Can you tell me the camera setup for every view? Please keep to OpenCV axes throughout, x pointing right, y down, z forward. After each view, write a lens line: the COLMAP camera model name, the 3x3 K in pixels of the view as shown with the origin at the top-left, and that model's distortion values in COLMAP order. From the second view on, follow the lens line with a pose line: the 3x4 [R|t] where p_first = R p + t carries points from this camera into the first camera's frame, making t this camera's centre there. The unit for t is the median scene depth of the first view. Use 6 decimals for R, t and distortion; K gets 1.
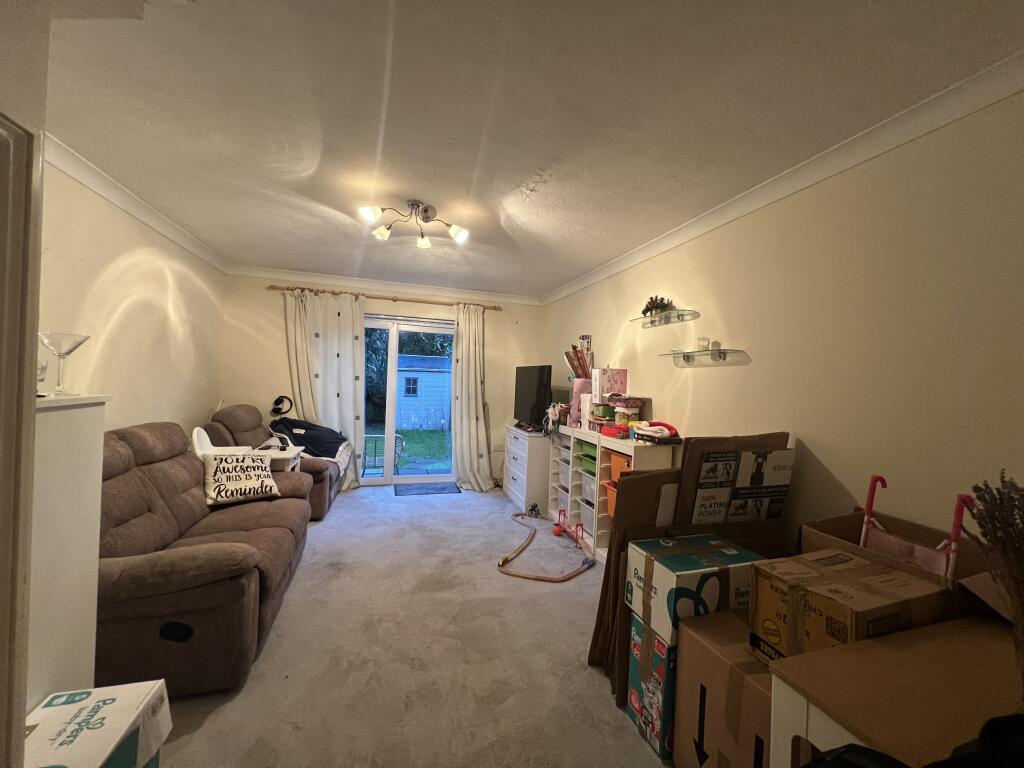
lens RADIAL K [[408.3, 0, 512.0], [0, 408.3, 384.0], [0, 0, 1]] dist [-0.000827, -0.000138]
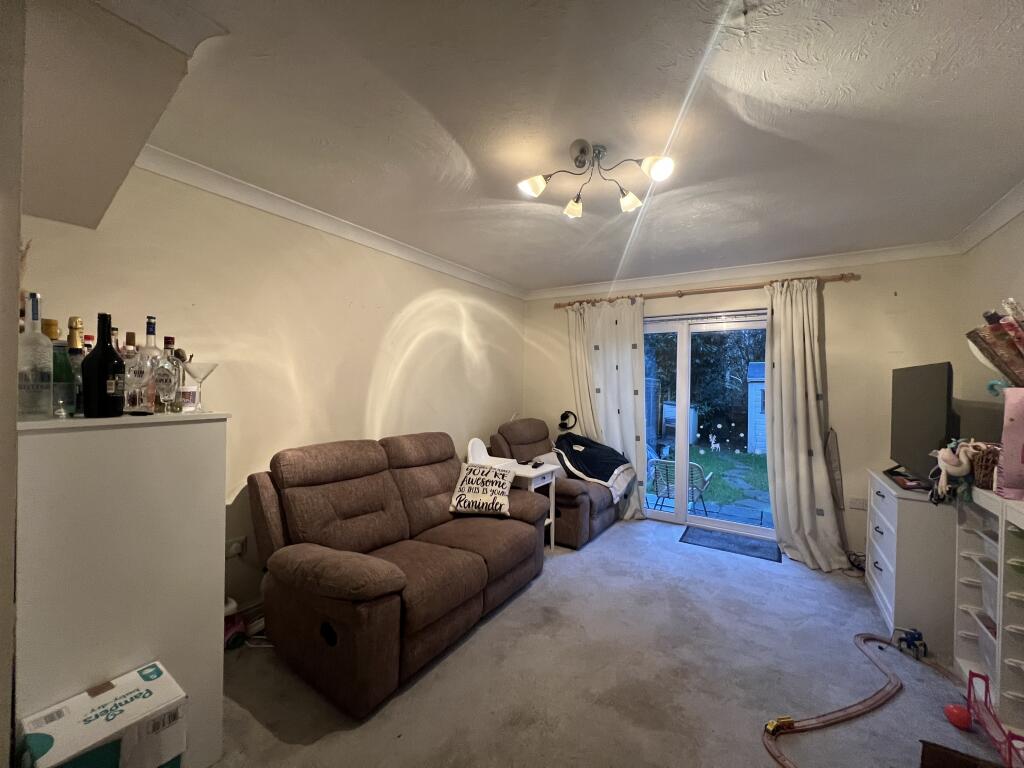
lens RADIAL K [[408.3, 0, 512.0], [0, 408.3, 384.0], [0, 0, 1]] dist [-0.000827, -0.000138]
pose [[0.644013, -0.028332, -0.764490, 0.139191], [0.002845, 0.999396, -0.034641, -0.003694], [0.765009, 0.020134, 0.643704, 0.285515]]
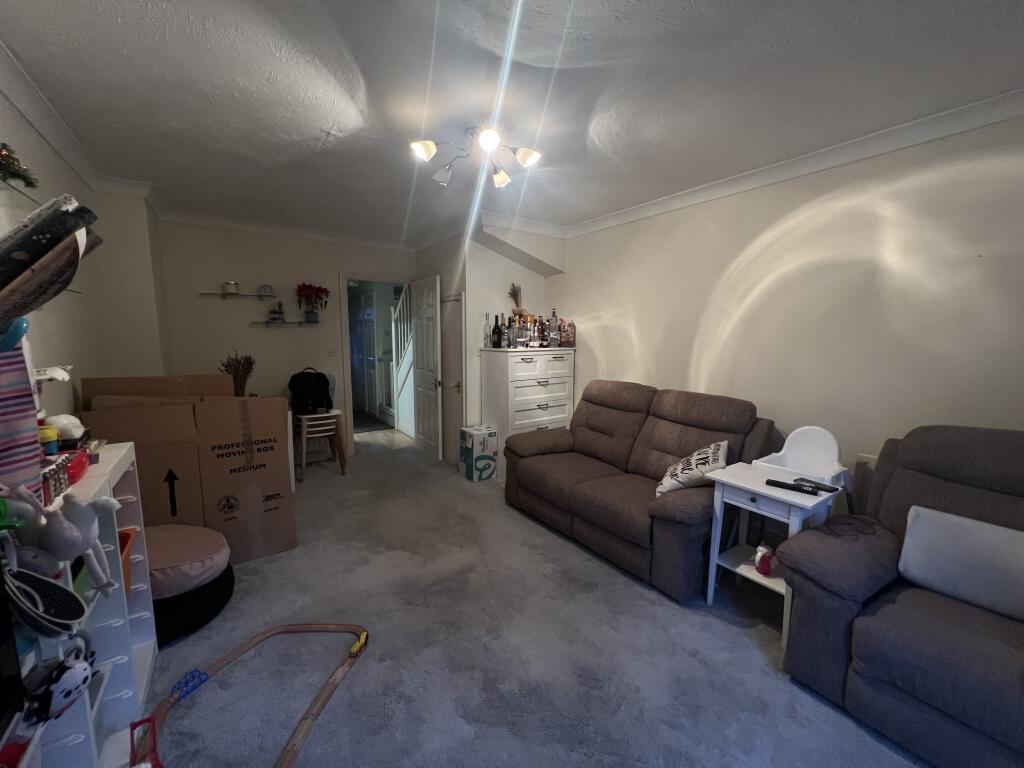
lens RADIAL K [[408.3, 0, 512.0], [0, 408.3, 384.0], [0, 0, 1]] dist [-0.000827, -0.000138]
pose [[-0.951595, -0.004106, -0.307328, -0.037797], [-0.043427, 0.991676, 0.121216, -0.026395], [0.304272, 0.128695, -0.943852, 1.242883]]
